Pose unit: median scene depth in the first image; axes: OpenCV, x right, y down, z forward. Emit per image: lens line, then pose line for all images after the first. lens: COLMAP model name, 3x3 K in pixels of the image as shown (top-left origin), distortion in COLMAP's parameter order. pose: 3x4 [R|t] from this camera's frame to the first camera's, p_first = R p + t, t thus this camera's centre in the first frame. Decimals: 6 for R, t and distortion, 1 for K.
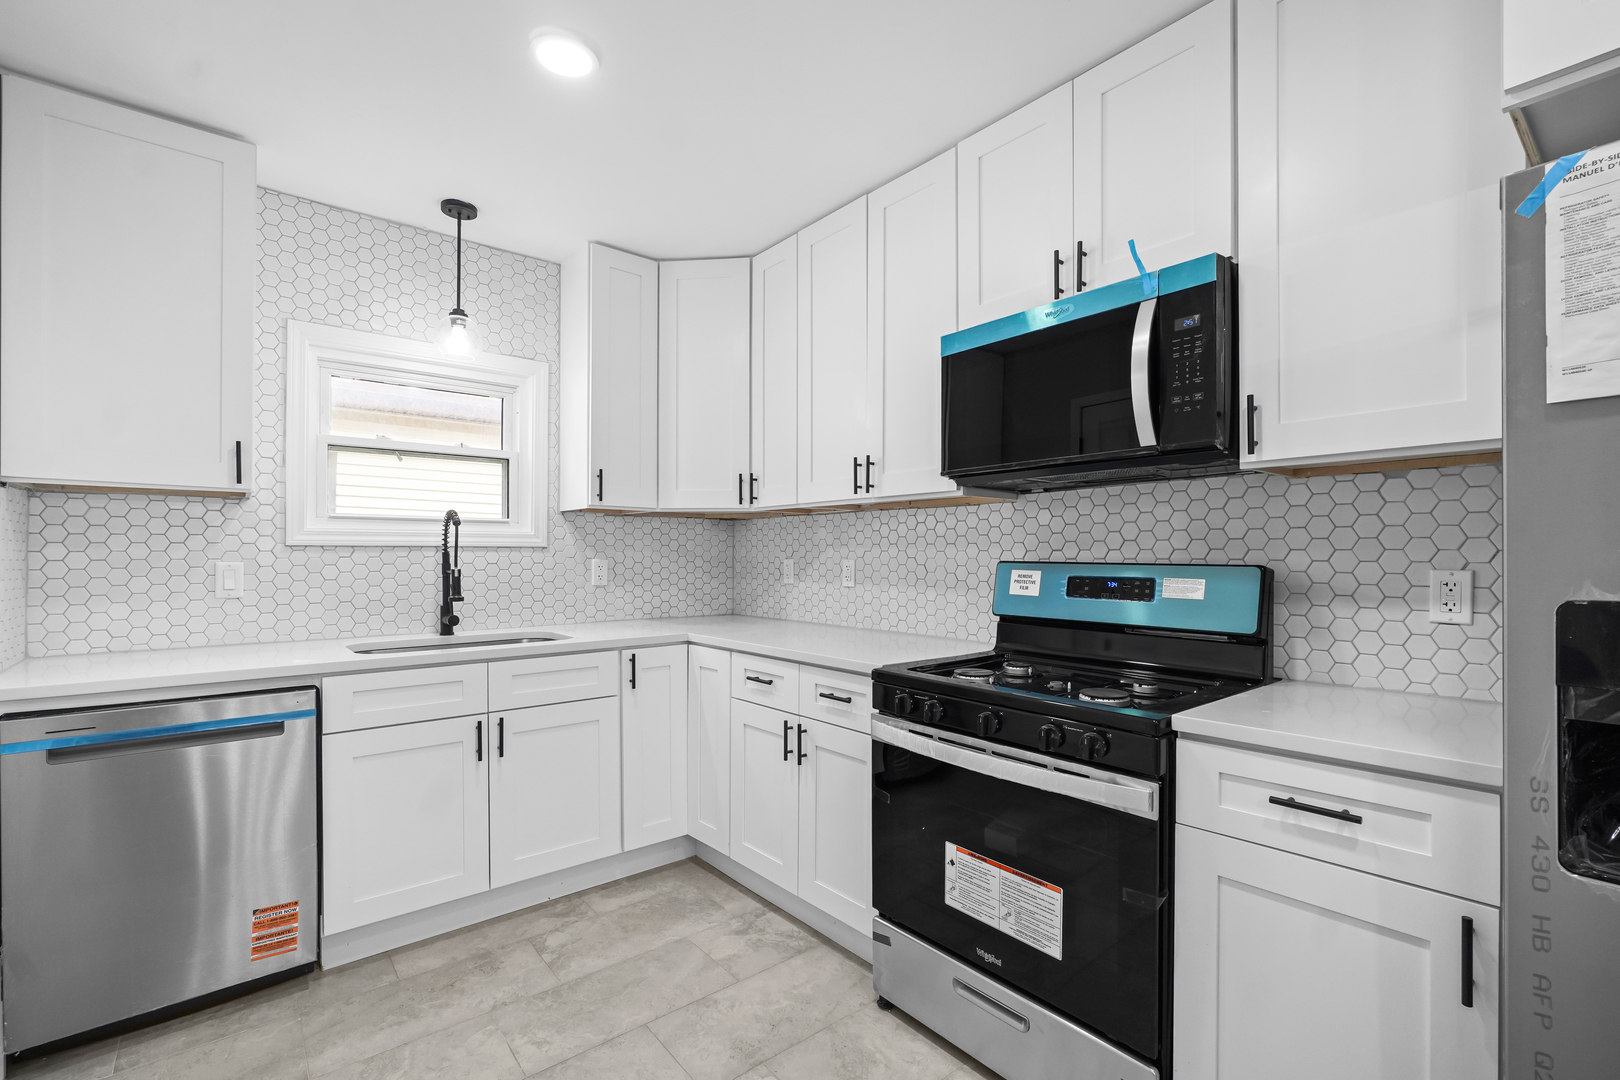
lens RADIAL K [[725.0, 0, 803.9], [0, 725.0, 557.9], [0, 0, 1]] dist [-0.004596, 0.000096]
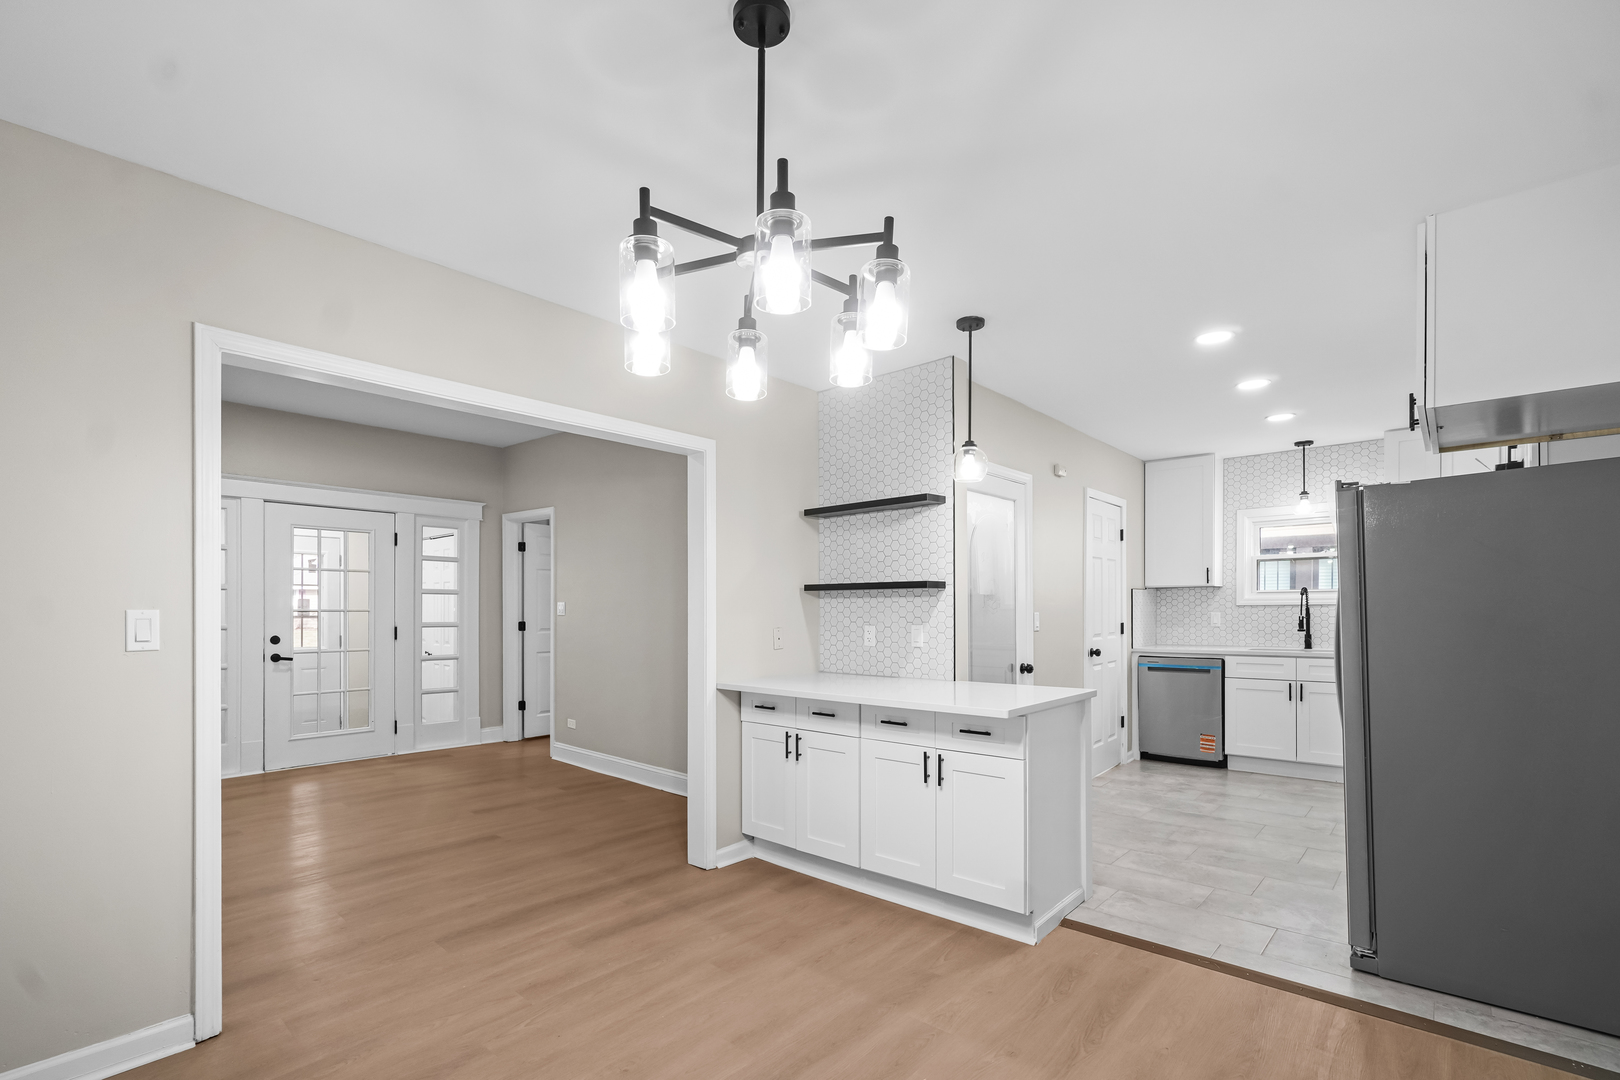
lens RADIAL K [[720.5, 0, 809.5], [0, 720.5, 612.1], [0, 0, 1]] dist [-0.002129, -0.000059]
pose [[0.165368, 0.002470, -0.986229, 1.309901], [0.003746, 0.999988, 0.003132, -0.008194], [0.986225, -0.004212, 0.165357, -0.733334]]
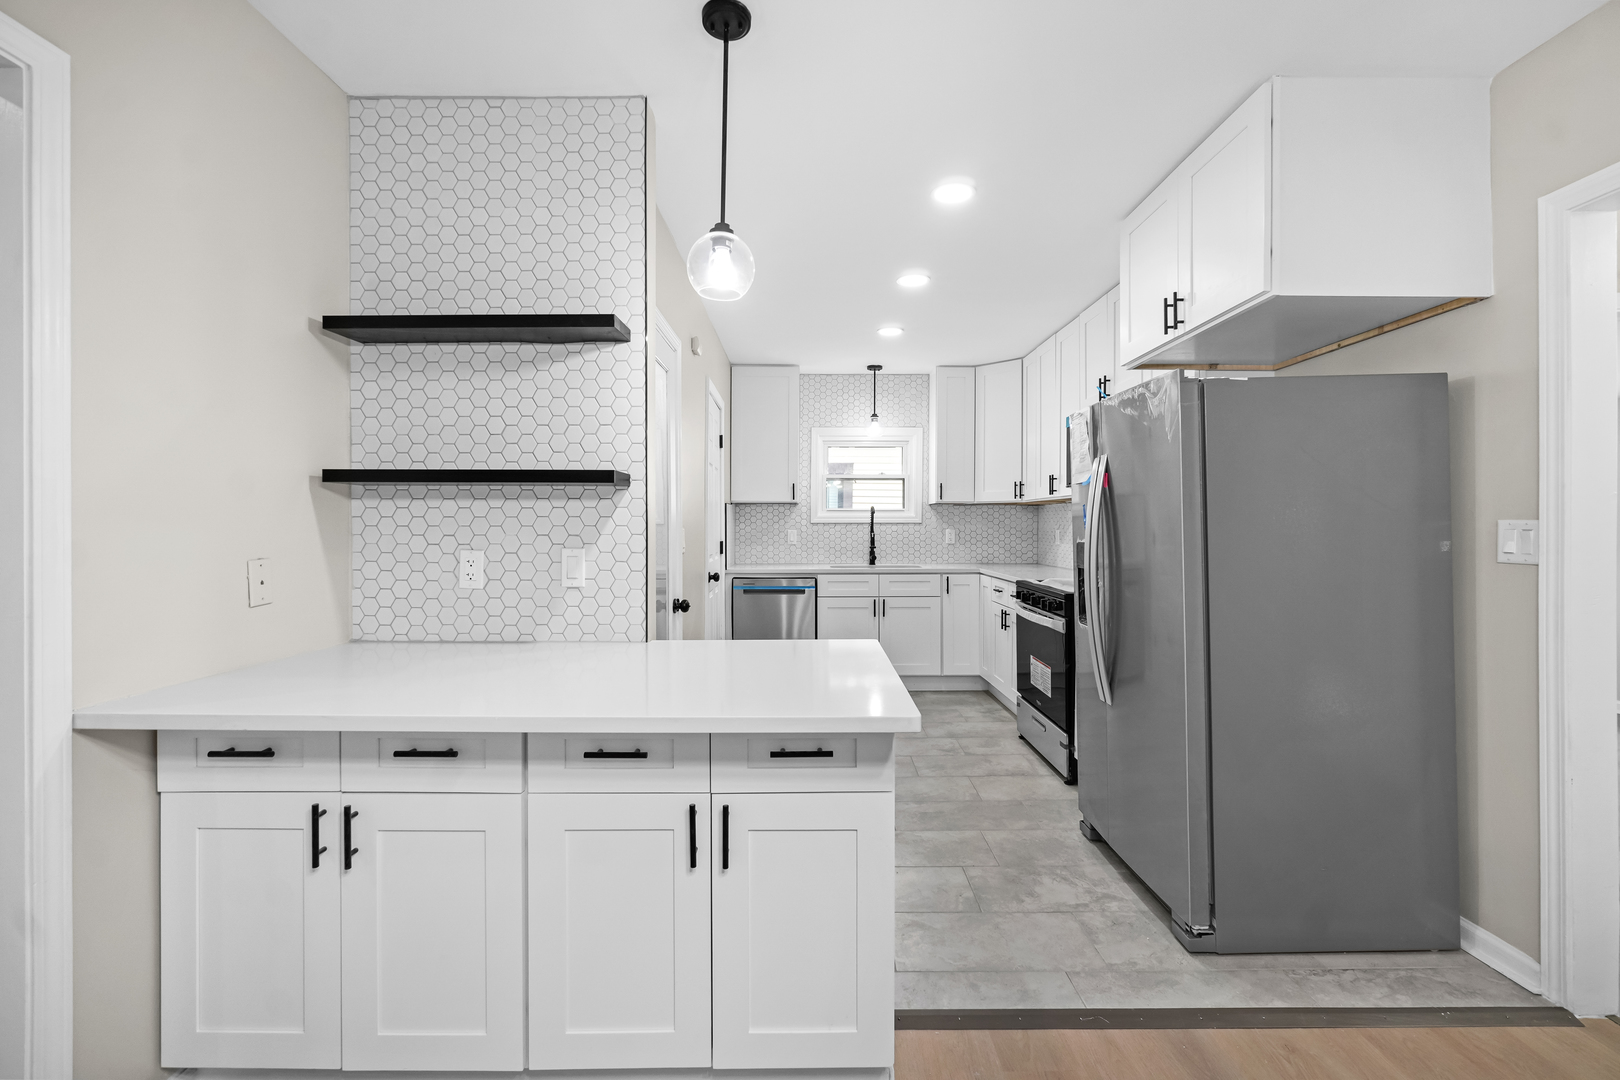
lens RADIAL K [[692.1, 0, 804.4], [0, 692.1, 532.7], [0, 0, 1]] dist [-0.010121, 0.000425]
pose [[0.775986, 0.006242, -0.630719, 0.659571], [-0.002253, 0.999972, 0.007125, -0.001900], [0.630746, -0.004108, 0.775978, -0.730753]]
